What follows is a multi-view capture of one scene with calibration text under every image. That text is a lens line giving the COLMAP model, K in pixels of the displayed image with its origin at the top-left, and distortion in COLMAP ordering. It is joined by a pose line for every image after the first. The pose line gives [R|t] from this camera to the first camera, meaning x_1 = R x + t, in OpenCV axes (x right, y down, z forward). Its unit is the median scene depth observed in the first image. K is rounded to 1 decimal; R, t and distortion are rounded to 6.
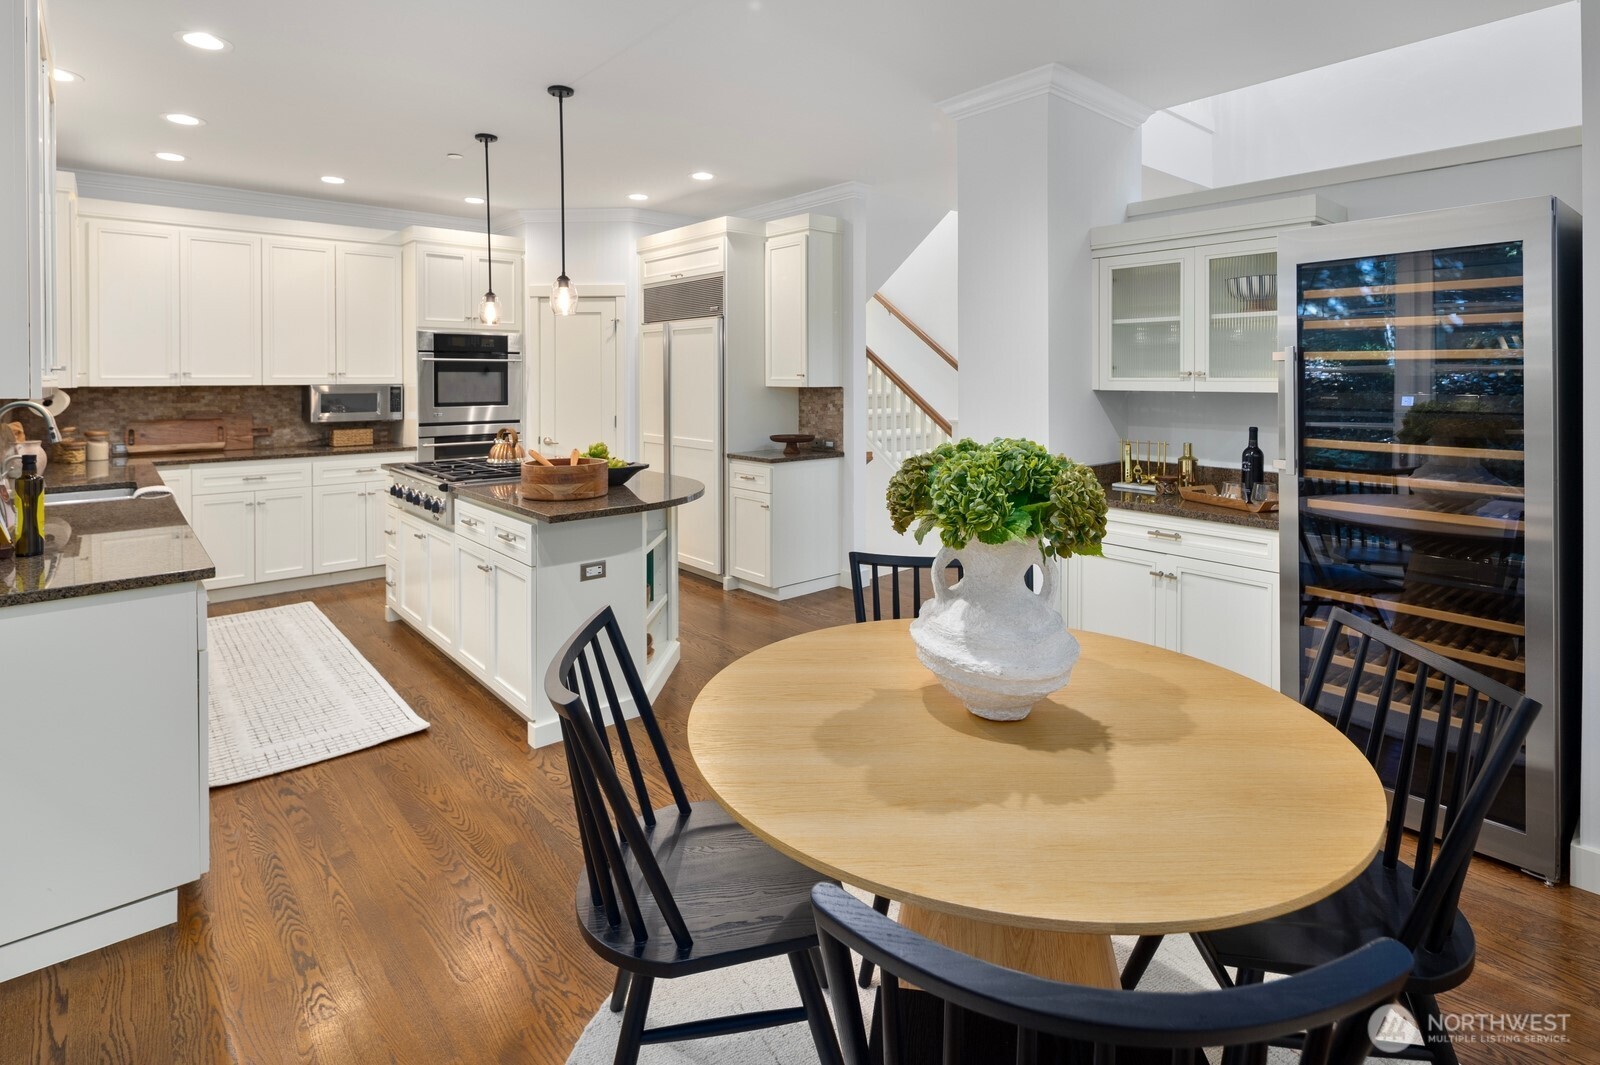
lens RADIAL K [[795.7, 0, 798.6], [0, 795.7, 375.0], [0, 0, 1]] dist [0.003438, -0.000659]
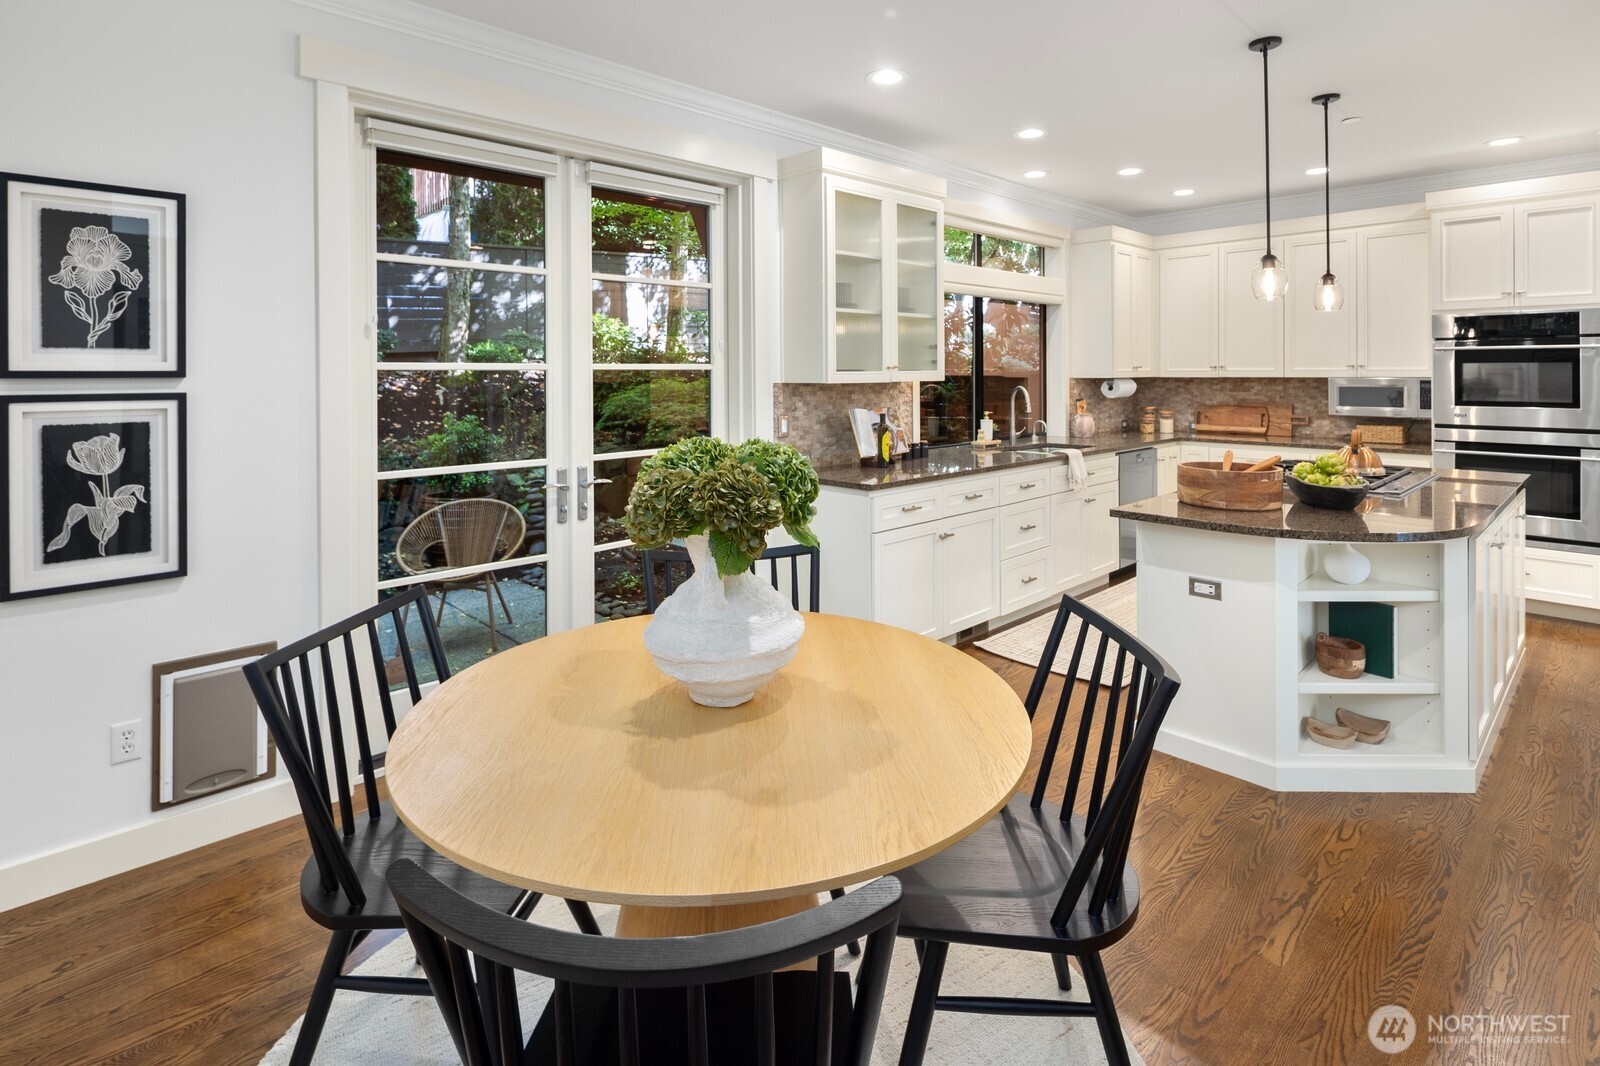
lens RADIAL K [[795.7, 0, 798.6], [0, 795.7, 375.5], [0, 0, 1]] dist [0.003438, -0.000659]
pose [[0.043842, 0.007524, -0.999010, 0.355486], [0.006742, 0.999947, 0.007827, -0.002202], [0.999016, -0.007079, 0.043789, 0.291733]]
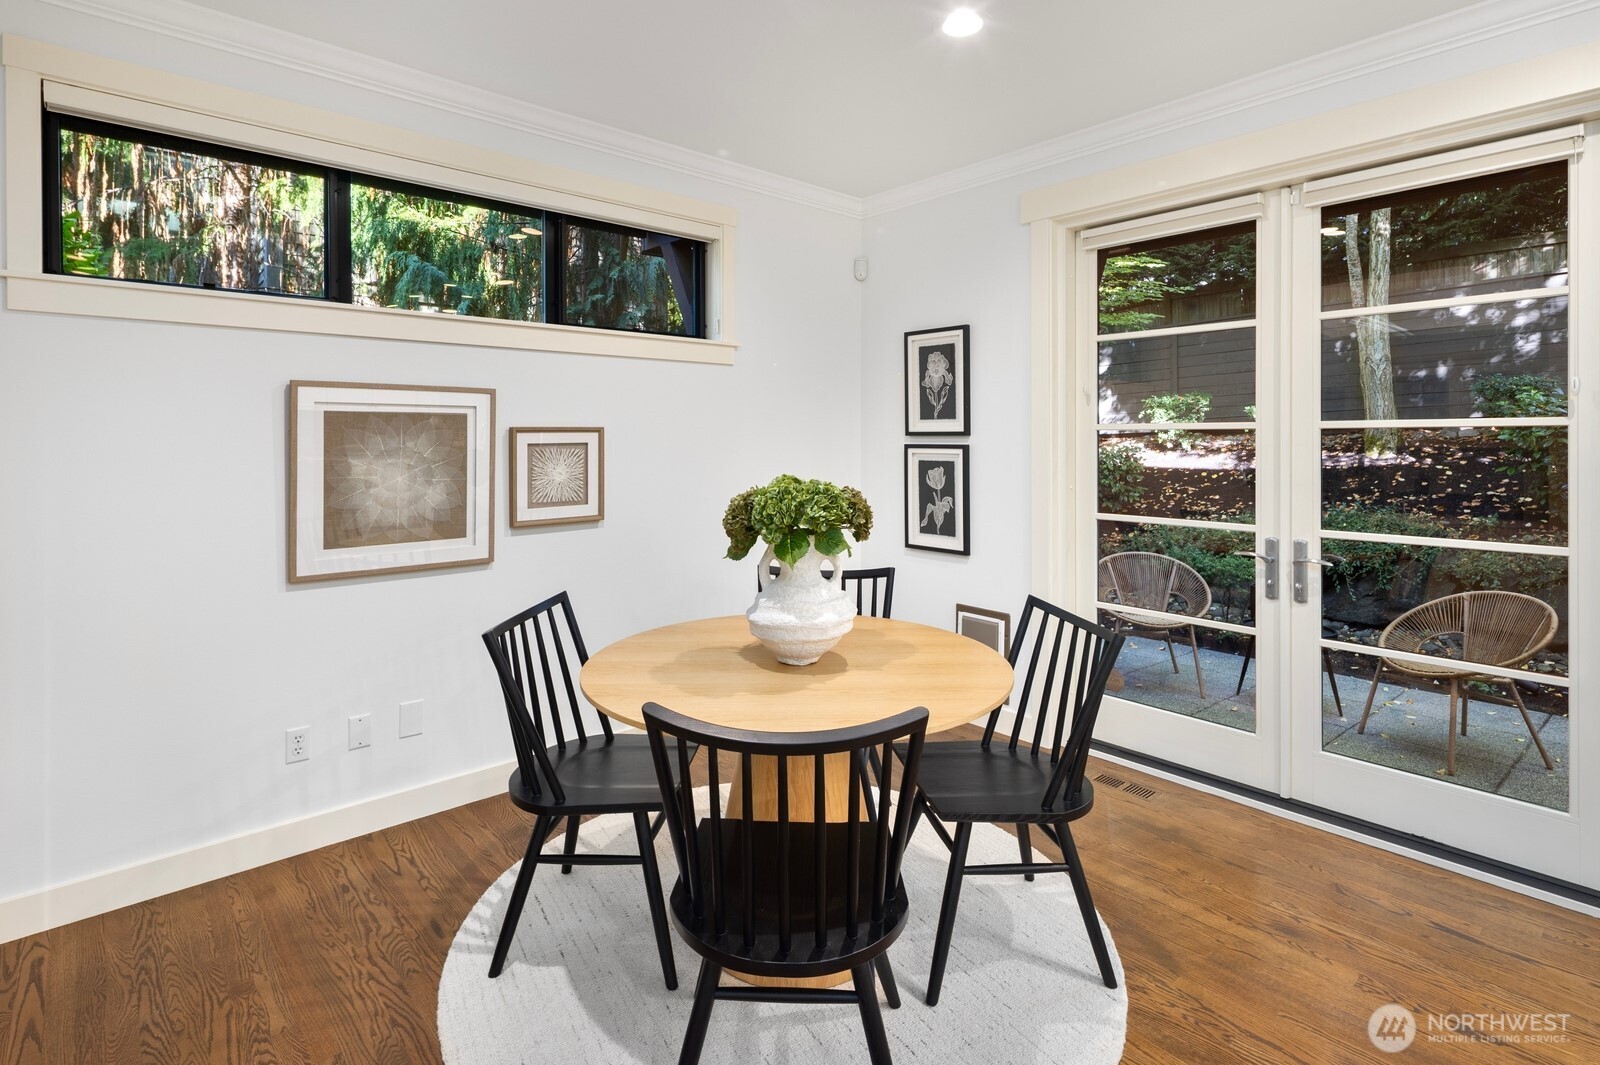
lens RADIAL K [[786.2, 0, 796.6], [0, 786.2, 447.2], [0, 0, 1]] dist [0.011964, -0.000226]
pose [[-0.999937, 0.004244, -0.010367, 0.075181], [0.004157, 0.999956, 0.008382, 0.003787], [0.010402, 0.008338, -0.999911, 0.673308]]
